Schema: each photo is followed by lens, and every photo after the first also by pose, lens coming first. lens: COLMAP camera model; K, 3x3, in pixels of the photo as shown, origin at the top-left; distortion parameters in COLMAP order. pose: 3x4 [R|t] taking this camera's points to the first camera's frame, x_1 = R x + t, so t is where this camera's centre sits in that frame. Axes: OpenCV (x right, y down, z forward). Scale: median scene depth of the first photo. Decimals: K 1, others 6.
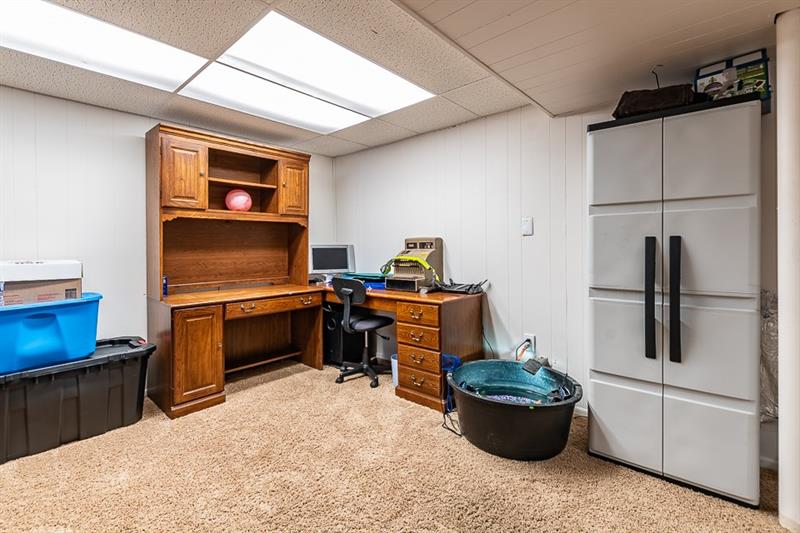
lens RADIAL K [[359.5, 0, 387.5], [0, 359.5, 249.7], [0, 0, 1]] dist [0.004295, -0.001701]
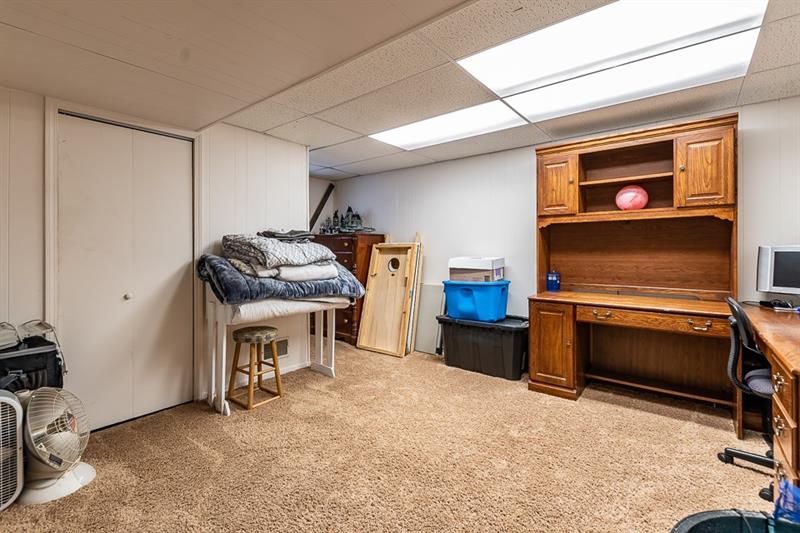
lens RADIAL K [[359.5, 0, 391.0], [0, 359.5, 248.6], [0, 0, 1]] dist [0.004295, -0.001701]
pose [[0.062912, 0.004015, -0.998011, 0.513250], [-0.008581, 0.999957, 0.003482, -0.008952], [0.997982, 0.008345, 0.062944, 0.390842]]
